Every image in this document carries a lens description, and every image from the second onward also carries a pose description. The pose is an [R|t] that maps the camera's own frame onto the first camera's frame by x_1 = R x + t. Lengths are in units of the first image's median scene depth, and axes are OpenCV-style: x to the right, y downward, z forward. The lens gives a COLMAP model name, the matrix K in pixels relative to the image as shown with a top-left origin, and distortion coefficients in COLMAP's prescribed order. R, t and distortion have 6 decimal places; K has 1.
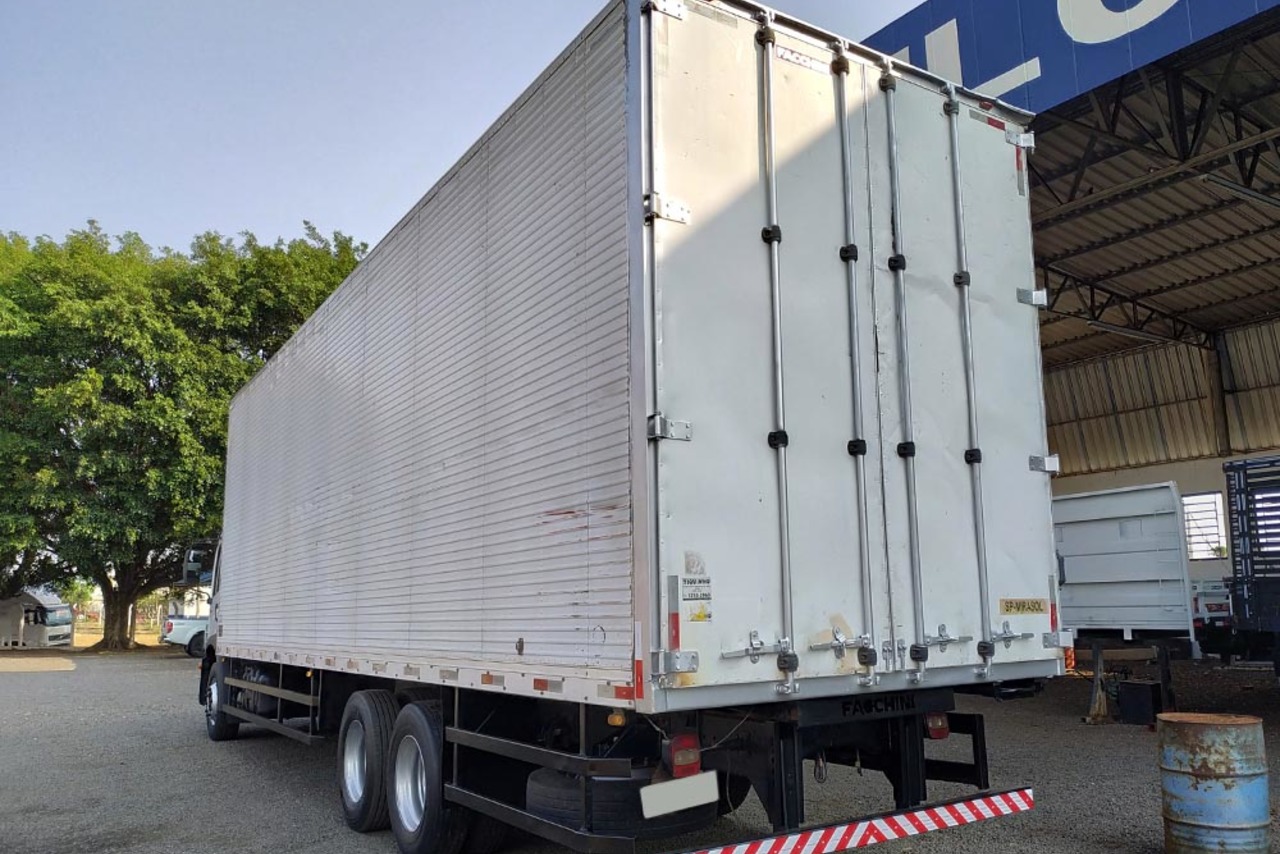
lens RADIAL K [[996.9, 0, 640.3], [0, 996.9, 456.1], [0, 0, 1]] dist [0.001006, -0.000949]
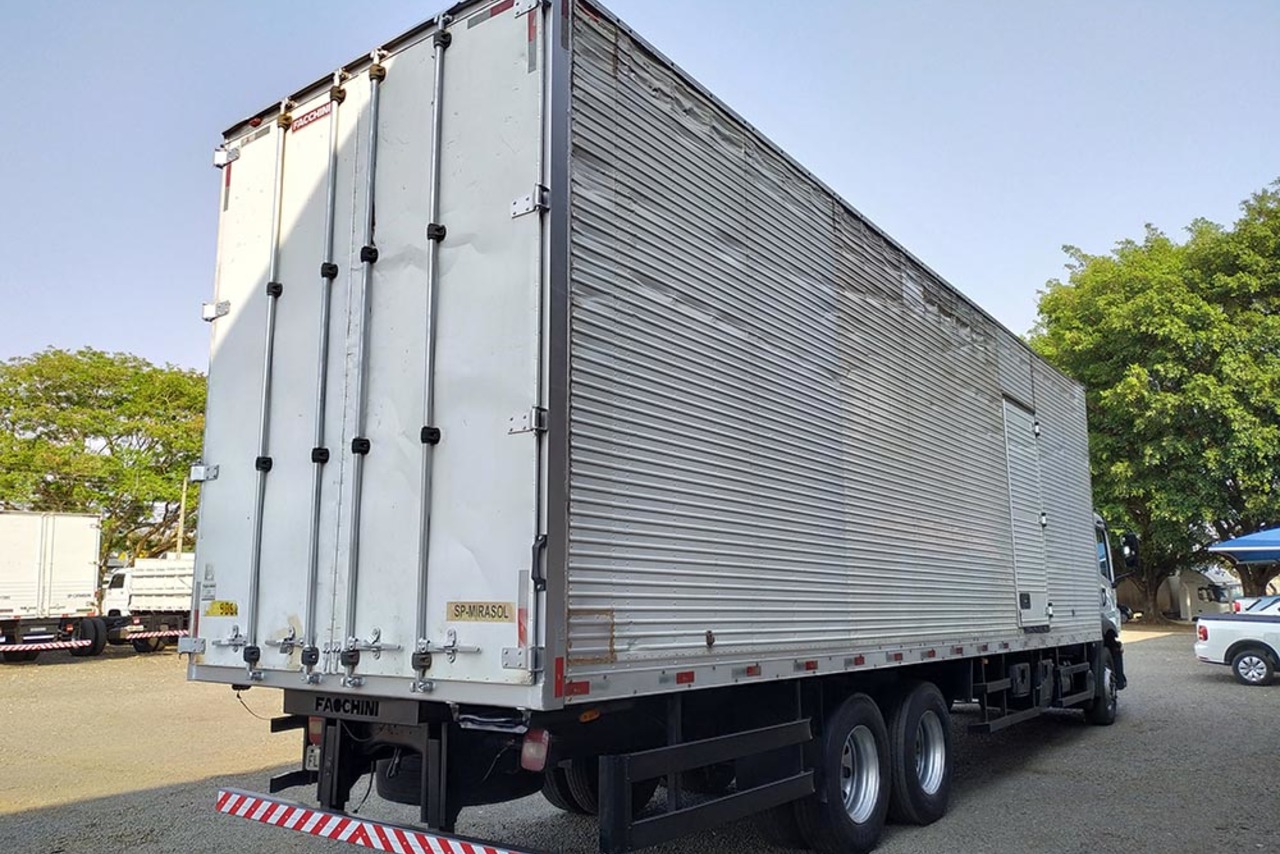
lens RADIAL K [[932.3, 0, 640.4], [0, 932.3, 445.8], [0, 0, 1]] dist [-0.012296, -0.006888]
pose [[0.360237, -0.137663, -0.922647, 1.093392], [0.140431, 0.985783, -0.092253, 0.104272], [0.922230, -0.096336, 0.374447, 0.830285]]
